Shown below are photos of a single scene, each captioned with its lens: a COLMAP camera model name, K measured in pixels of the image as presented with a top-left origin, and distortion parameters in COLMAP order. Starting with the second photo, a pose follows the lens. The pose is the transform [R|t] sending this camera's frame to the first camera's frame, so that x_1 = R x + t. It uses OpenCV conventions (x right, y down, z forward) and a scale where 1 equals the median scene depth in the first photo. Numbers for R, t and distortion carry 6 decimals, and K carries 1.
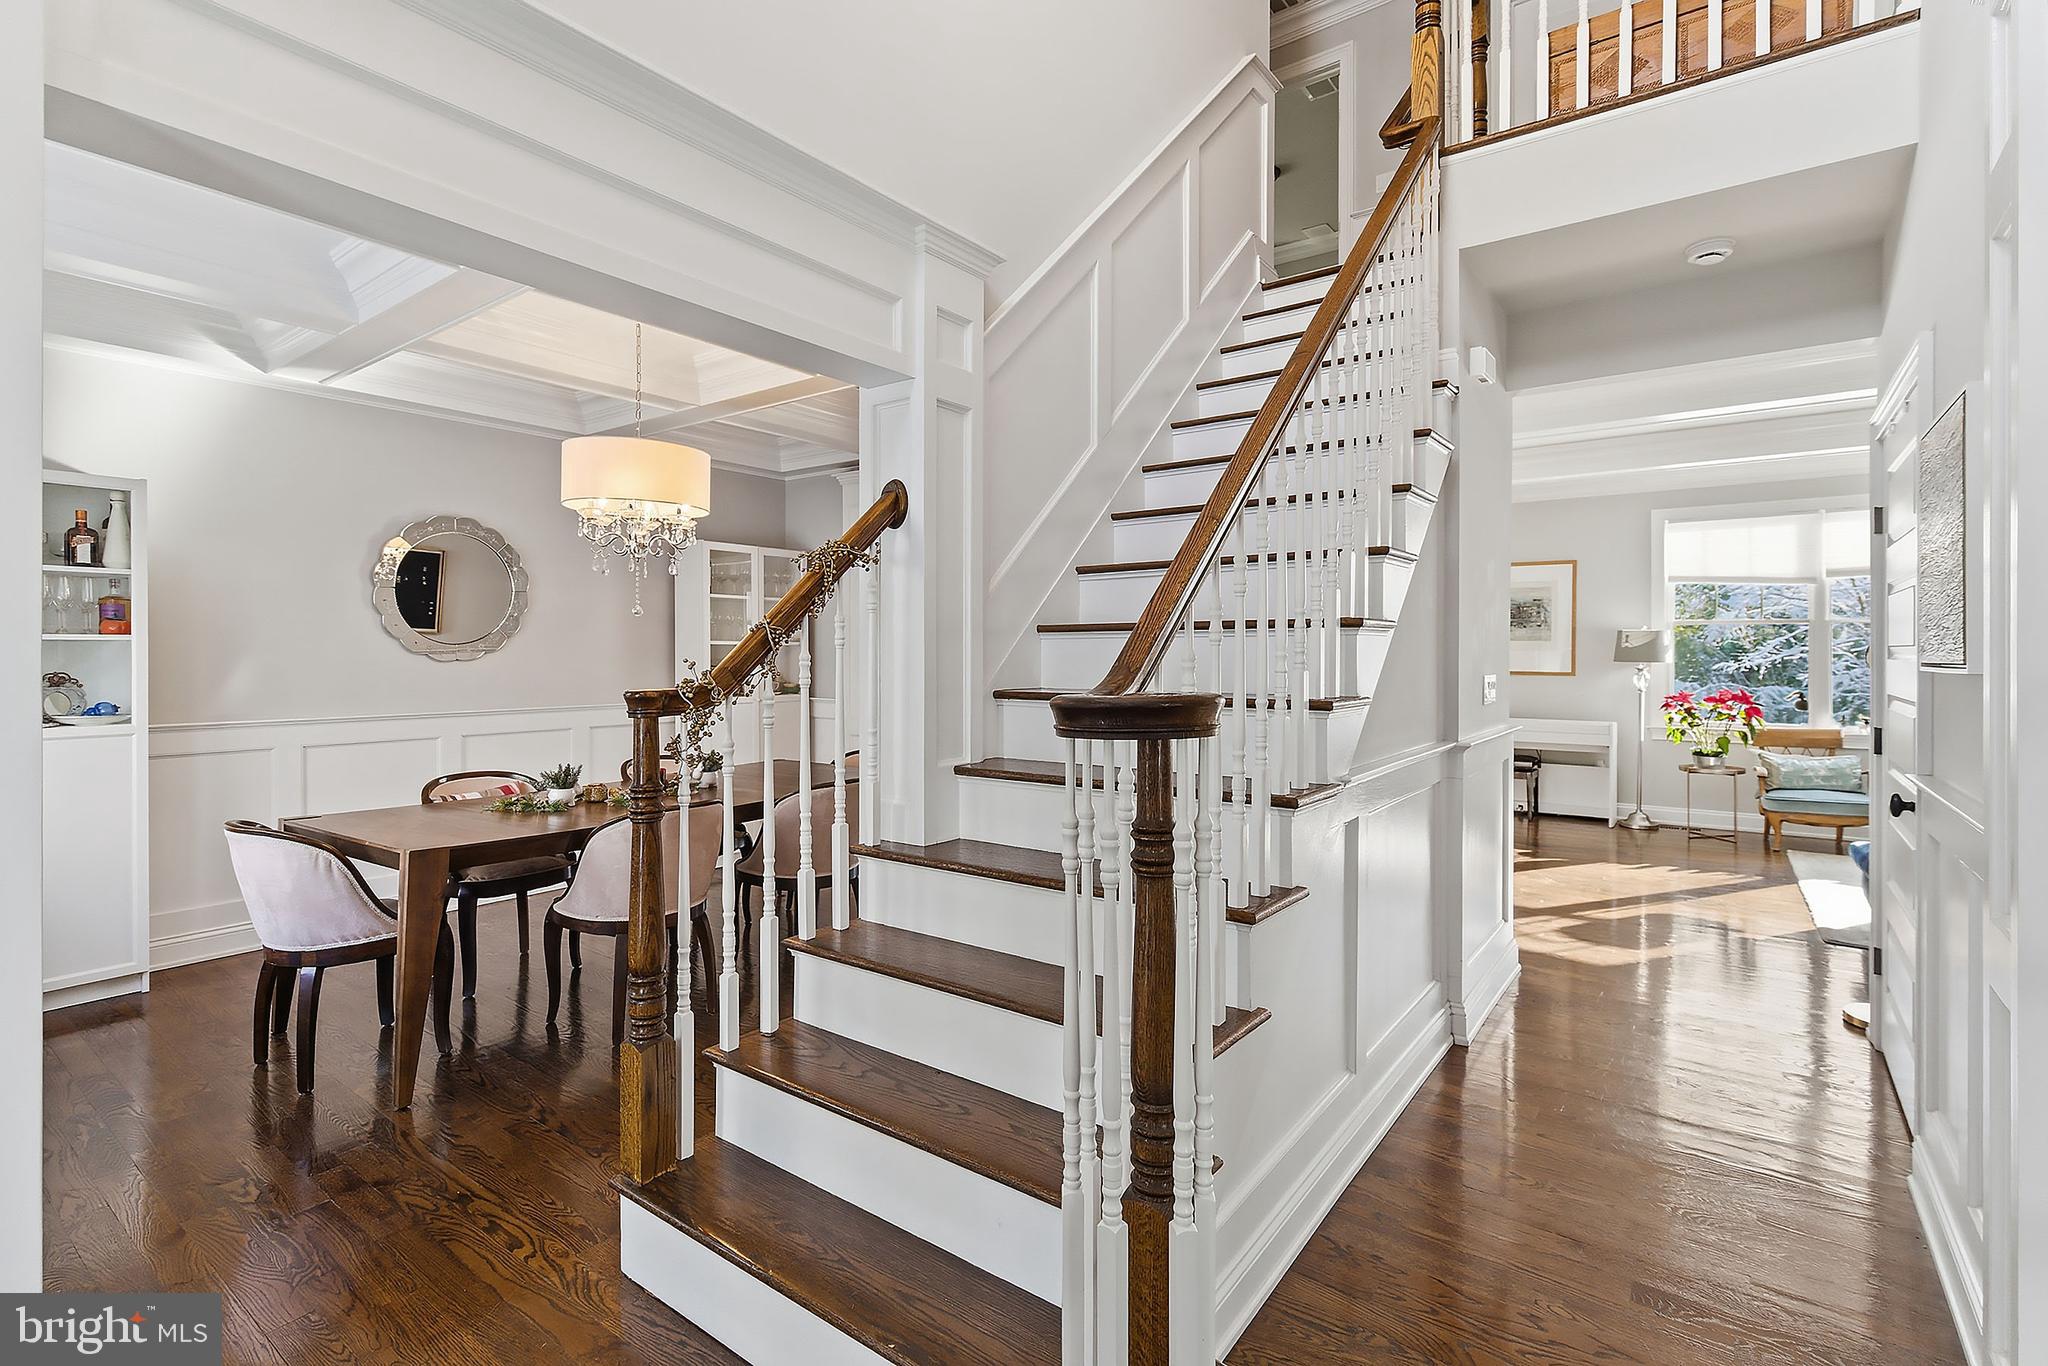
lens RADIAL K [[955.7, 0, 1010.2], [0, 955.7, 648.9], [0, 0, 1]] dist [0.003624, -0.001745]
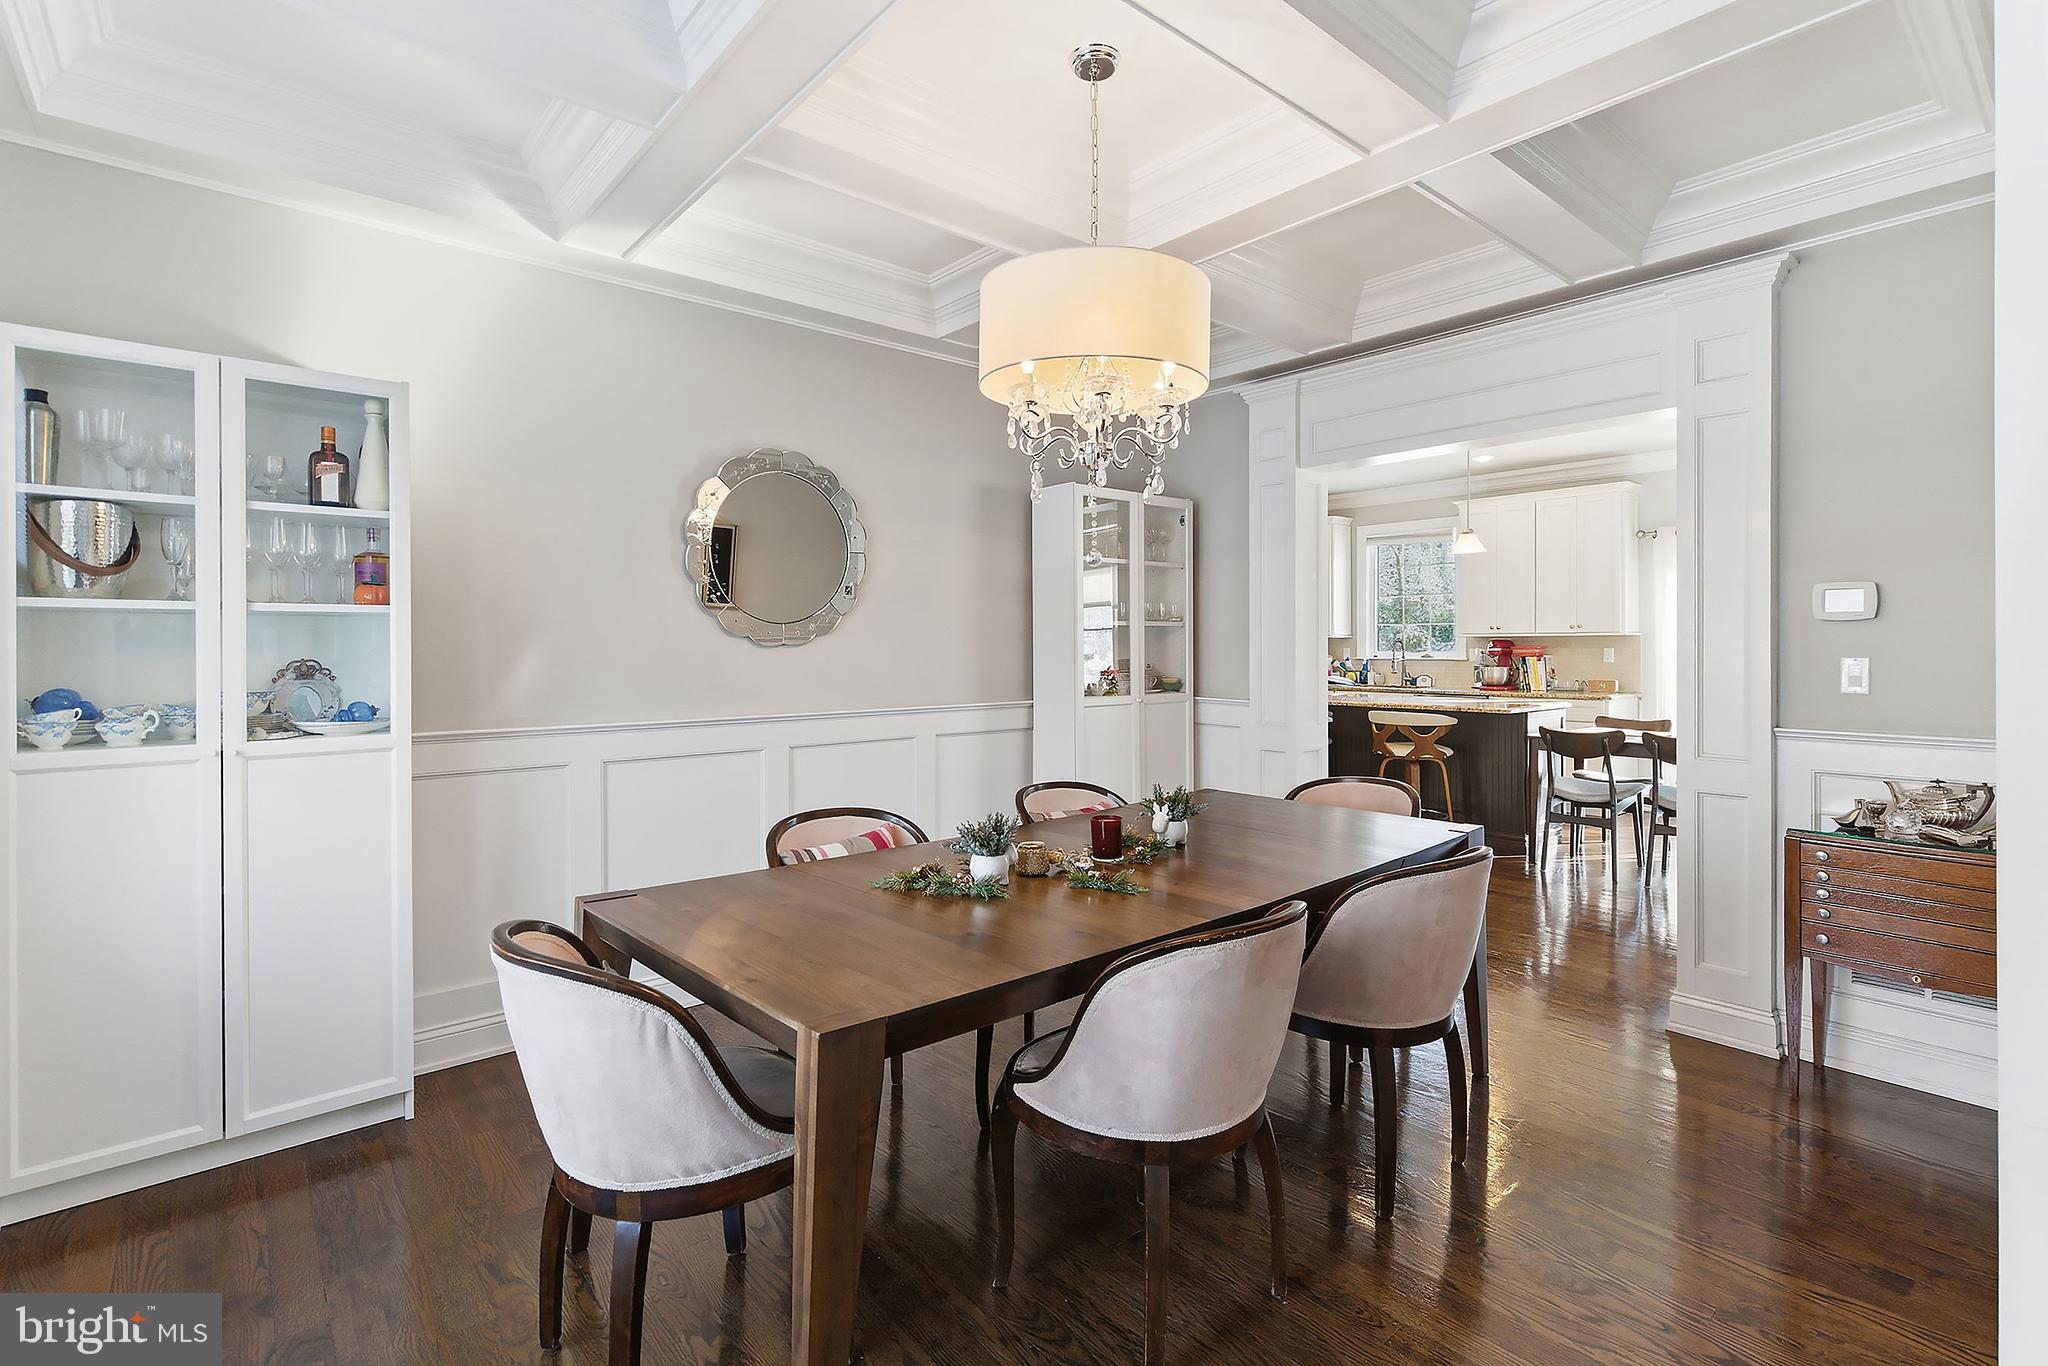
lens RADIAL K [[955.7, 0, 1002.4], [0, 955.7, 640.6], [0, 0, 1]] dist [0.003624, -0.001745]
pose [[0.974035, -0.002105, -0.226388, -0.323616], [0.002227, 0.999997, 0.000283, 0.011895], [0.226387, -0.000780, 0.974037, 0.419133]]
